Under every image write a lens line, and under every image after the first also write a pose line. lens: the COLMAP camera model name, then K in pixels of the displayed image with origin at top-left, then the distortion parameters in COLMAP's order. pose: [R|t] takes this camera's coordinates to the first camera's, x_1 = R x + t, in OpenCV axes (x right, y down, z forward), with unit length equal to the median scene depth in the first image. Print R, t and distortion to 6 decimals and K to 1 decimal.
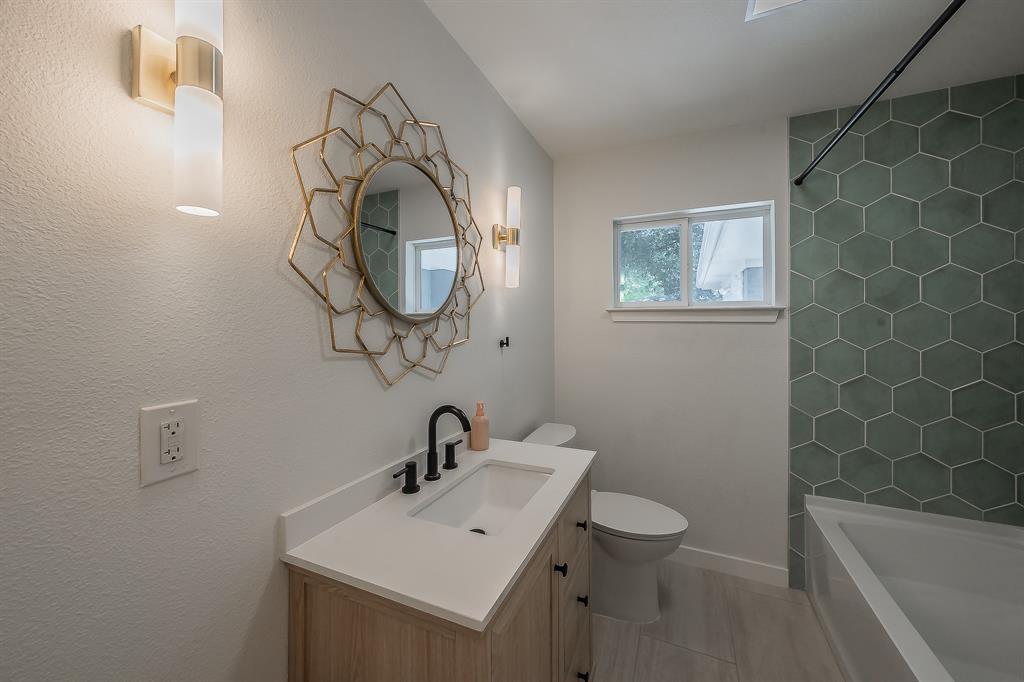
lens RADIAL K [[370.5, 0, 520.3], [0, 370.5, 336.9], [0, 0, 1]] dist [-0.000035, 0.000126]
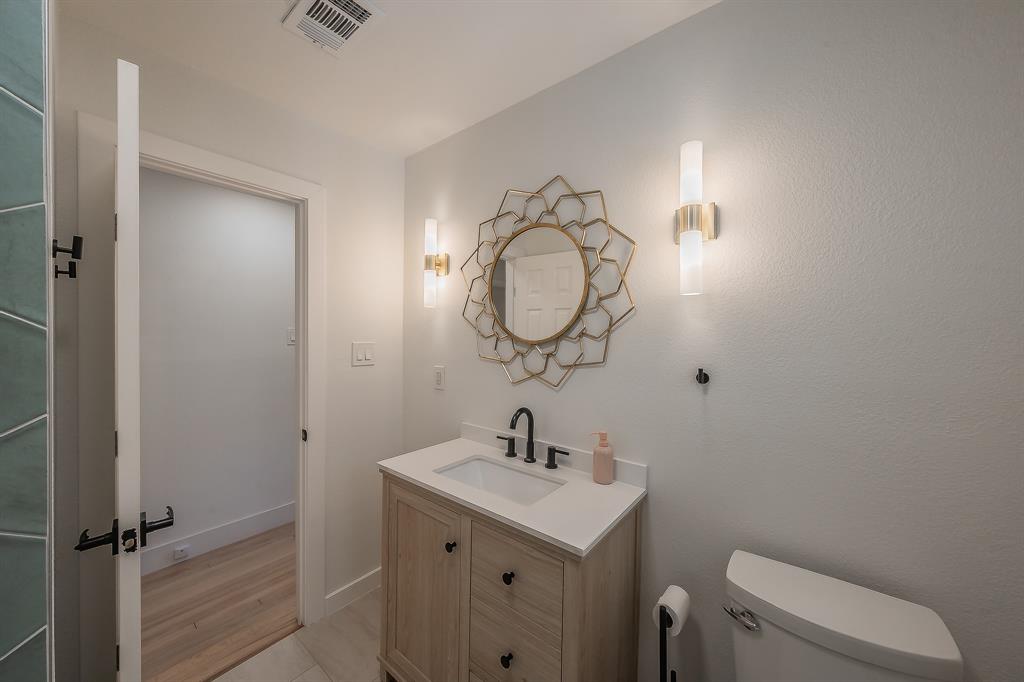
lens RADIAL K [[370.5, 0, 520.3], [0, 370.5, 336.9], [0, 0, 1]] dist [-0.000035, 0.000126]
pose [[-0.273467, 0.015838, -0.961751, 1.051358], [-0.031630, 0.999176, 0.025448, -0.098540], [0.961361, 0.037380, -0.272741, 1.352111]]
